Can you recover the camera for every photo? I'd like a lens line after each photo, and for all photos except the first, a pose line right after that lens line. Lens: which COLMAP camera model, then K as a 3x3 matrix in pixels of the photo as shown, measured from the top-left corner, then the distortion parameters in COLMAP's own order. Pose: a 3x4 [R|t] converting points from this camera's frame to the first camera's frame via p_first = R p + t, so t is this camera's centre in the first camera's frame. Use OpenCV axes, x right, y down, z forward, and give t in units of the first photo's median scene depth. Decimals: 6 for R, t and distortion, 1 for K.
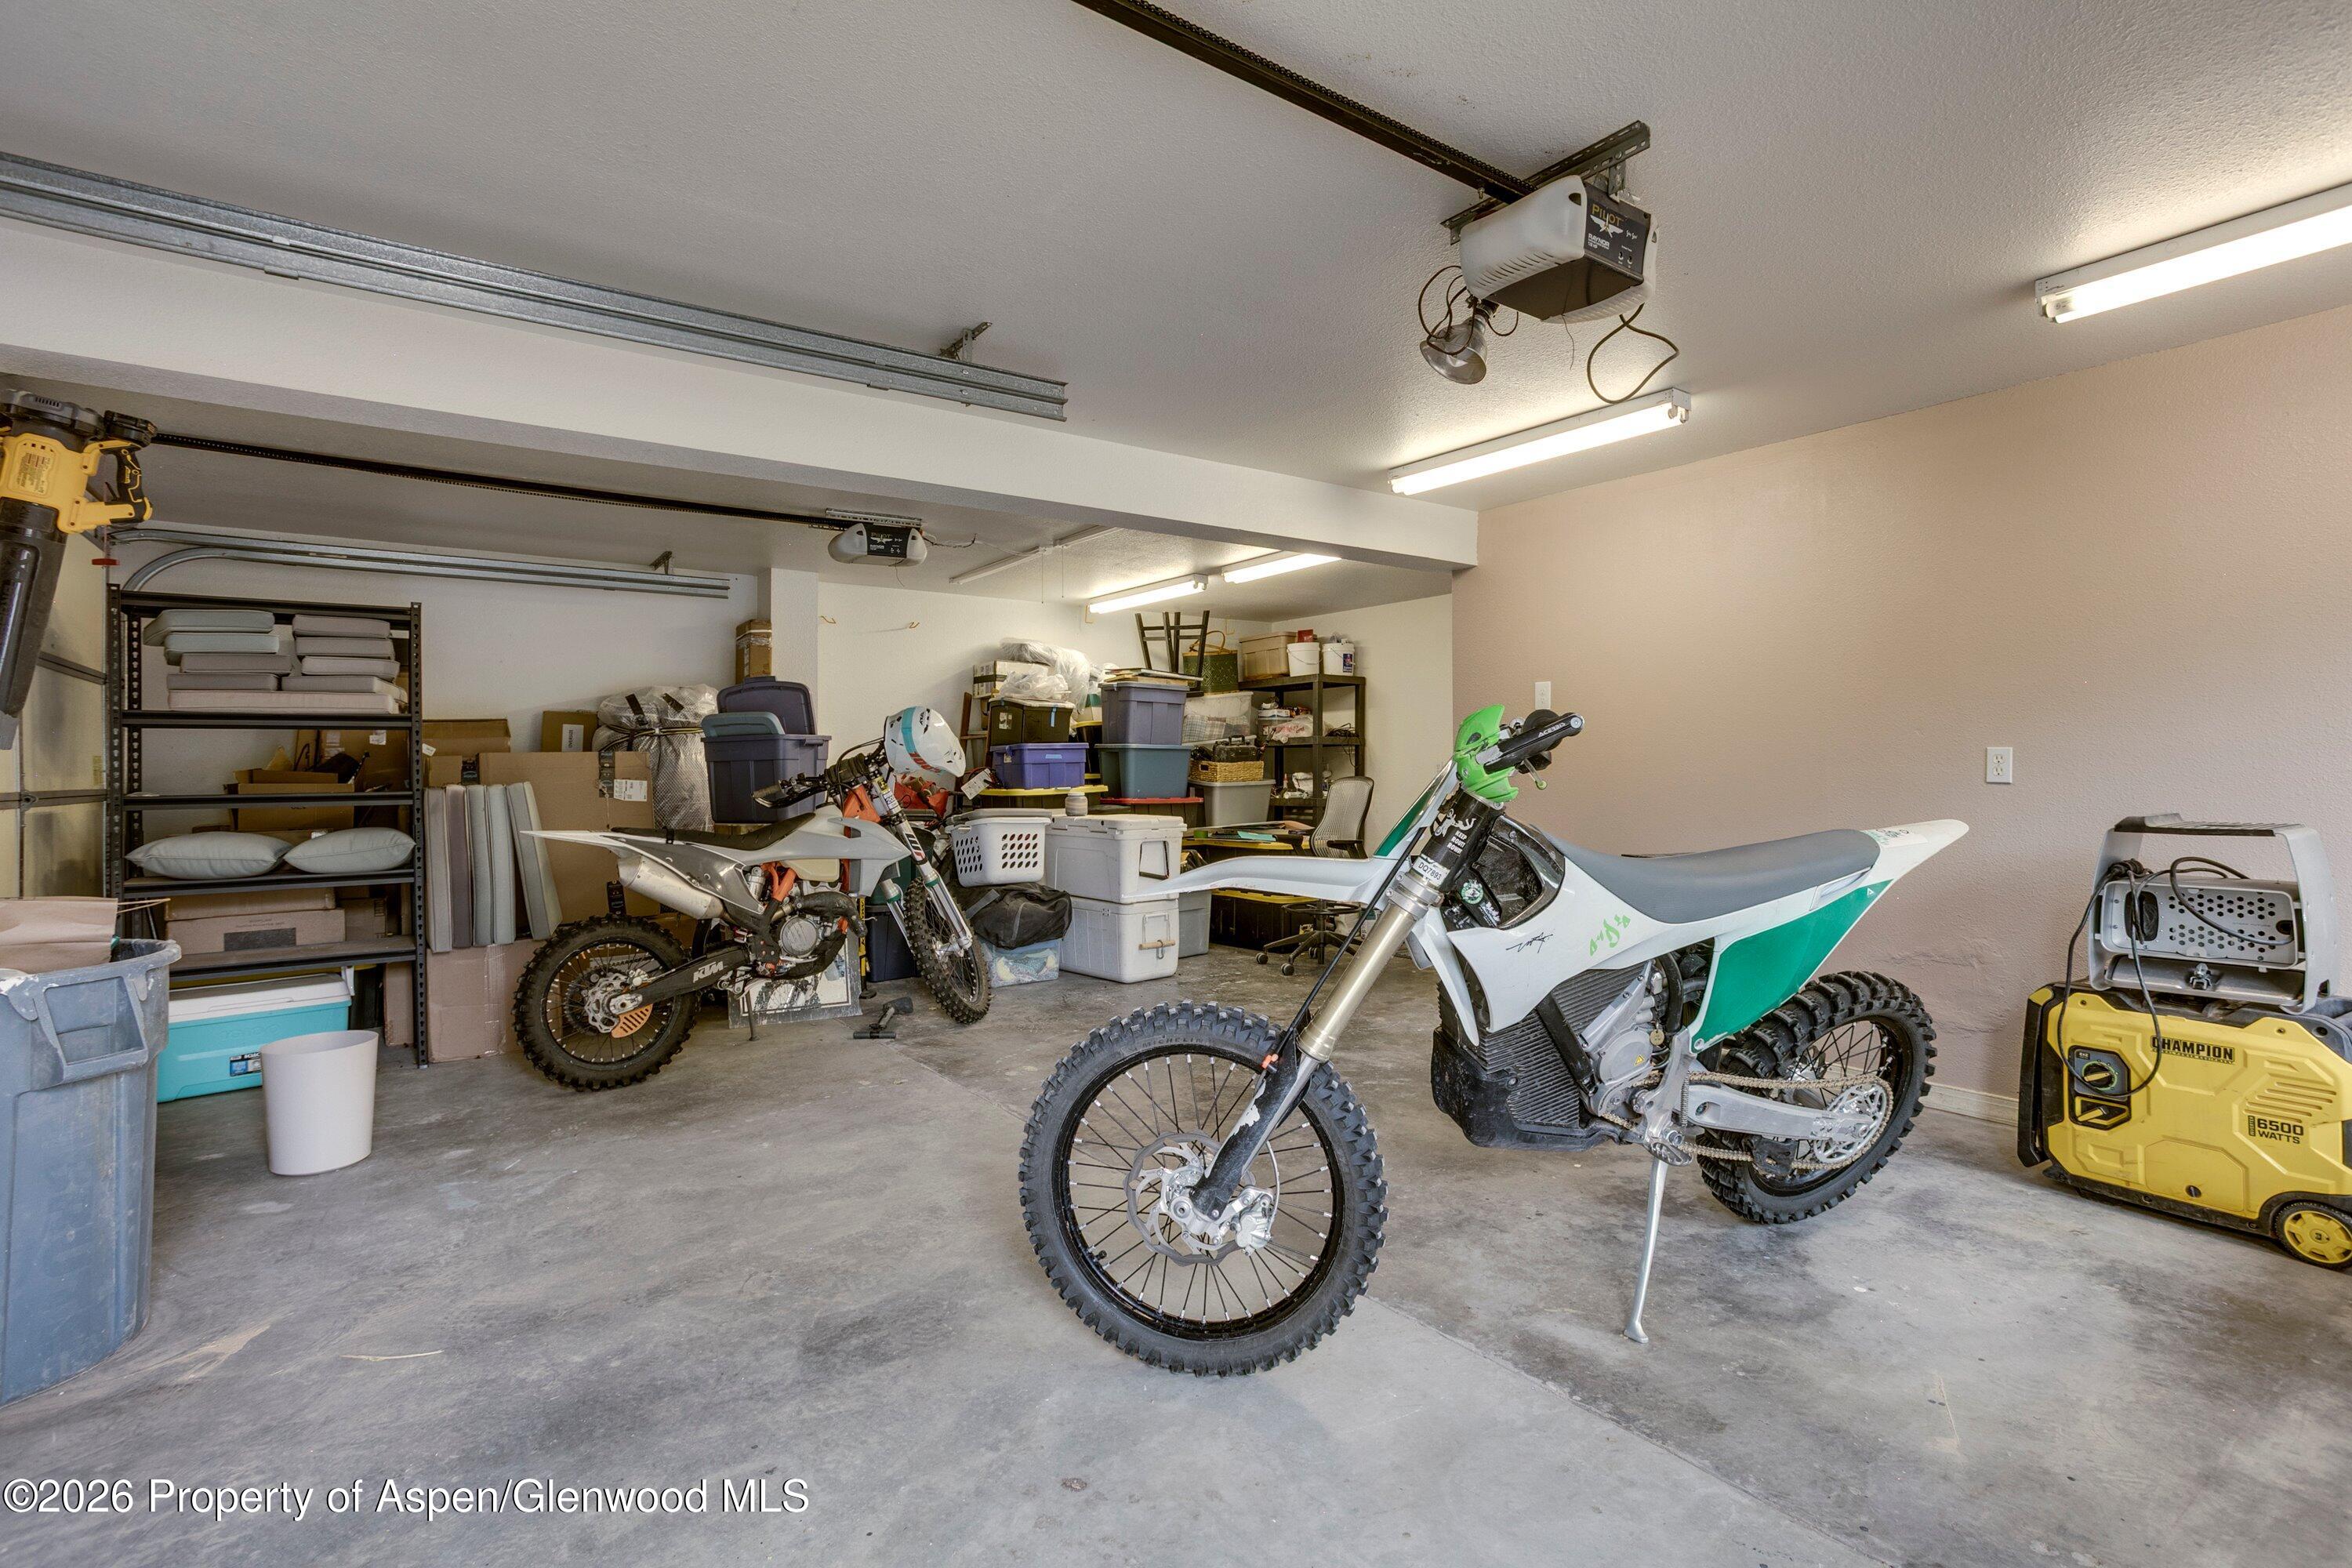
lens RADIAL K [[1189.0, 0, 1206.5], [0, 1189.0, 777.2], [0, 0, 1]] dist [-0.050940, 0.031435]
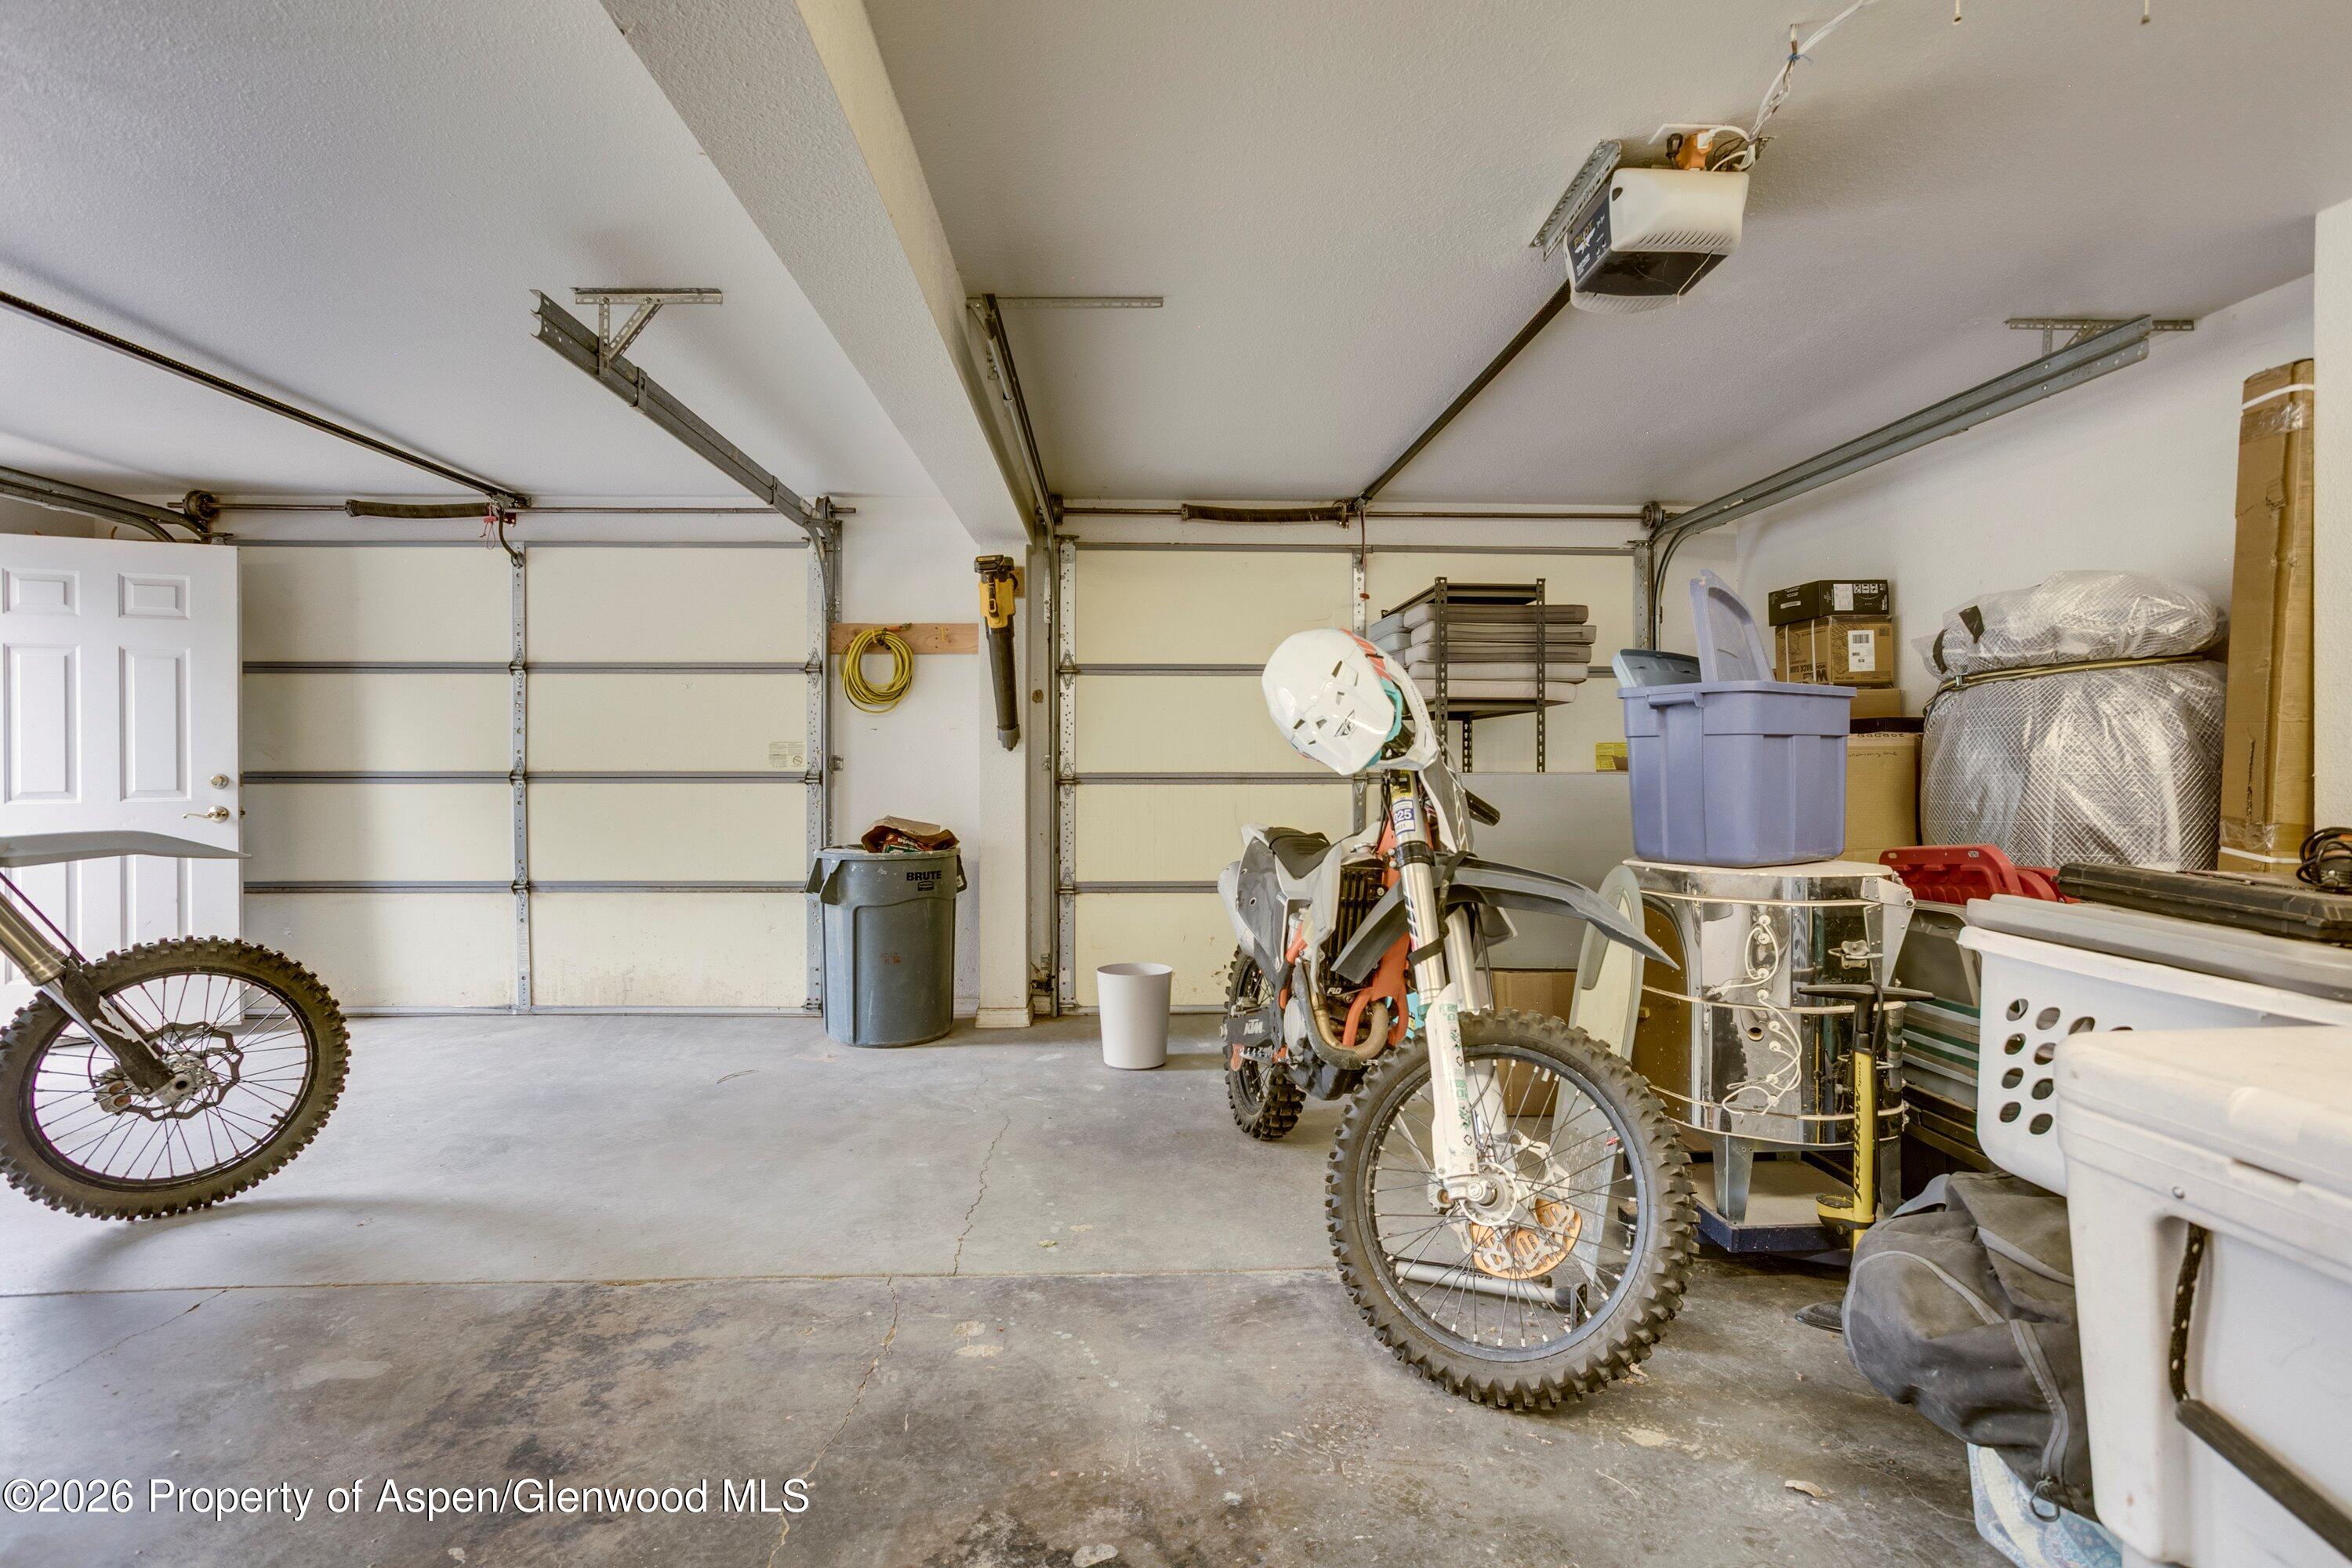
lens RADIAL K [[1189.0, 0, 1206.5], [0, 1189.0, 777.2], [0, 0, 1]] dist [-0.050940, 0.031435]
pose [[-0.571692, 0.024332, -0.820108, 0.258565], [0.006091, 0.999658, 0.025413, -0.020449], [0.820446, 0.009533, -0.571645, 1.694190]]
